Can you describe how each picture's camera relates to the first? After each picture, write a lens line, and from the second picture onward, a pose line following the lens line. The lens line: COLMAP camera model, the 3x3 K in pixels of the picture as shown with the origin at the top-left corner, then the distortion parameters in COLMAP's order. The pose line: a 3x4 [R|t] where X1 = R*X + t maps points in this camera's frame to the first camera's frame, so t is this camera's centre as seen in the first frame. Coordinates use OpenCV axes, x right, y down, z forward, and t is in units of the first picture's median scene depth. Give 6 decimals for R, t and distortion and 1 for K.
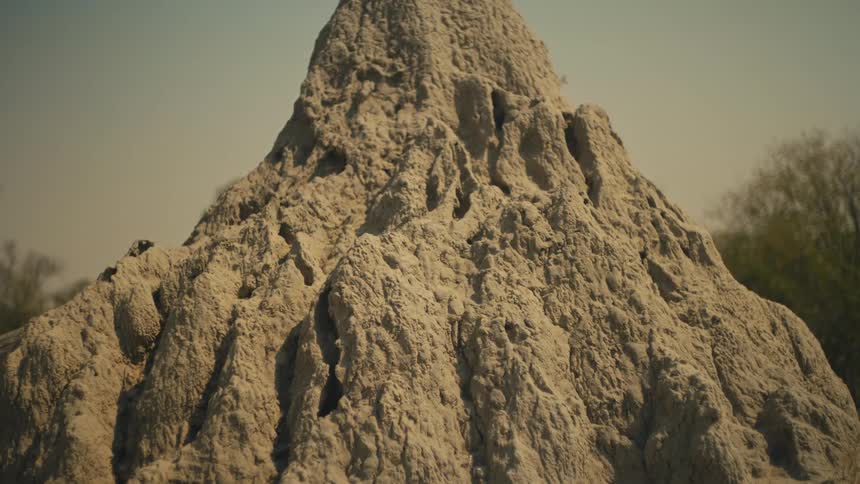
lens RADIAL K [[1419.9, 0, 429.9], [0, 1419.9, 241.7], [0, 0, 1]] dist [-0.069443, 0.000000]
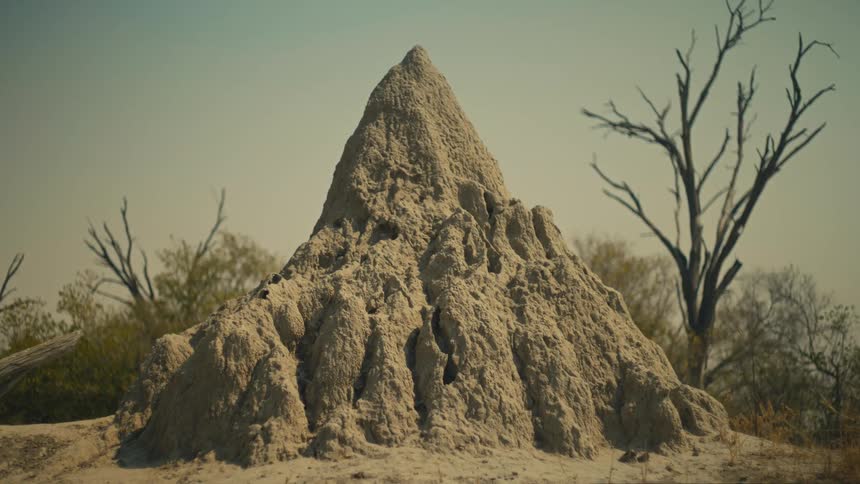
lens RADIAL K [[1419.9, 0, 430.1], [0, 1419.9, 242.4], [0, 0, 1]] dist [-0.069443, 0.000000]
pose [[0.964811, 0.072768, 0.252677, -0.486649], [-0.059608, 0.996455, -0.059363, 0.052021], [-0.256101, 0.042213, 0.965728, -0.572185]]
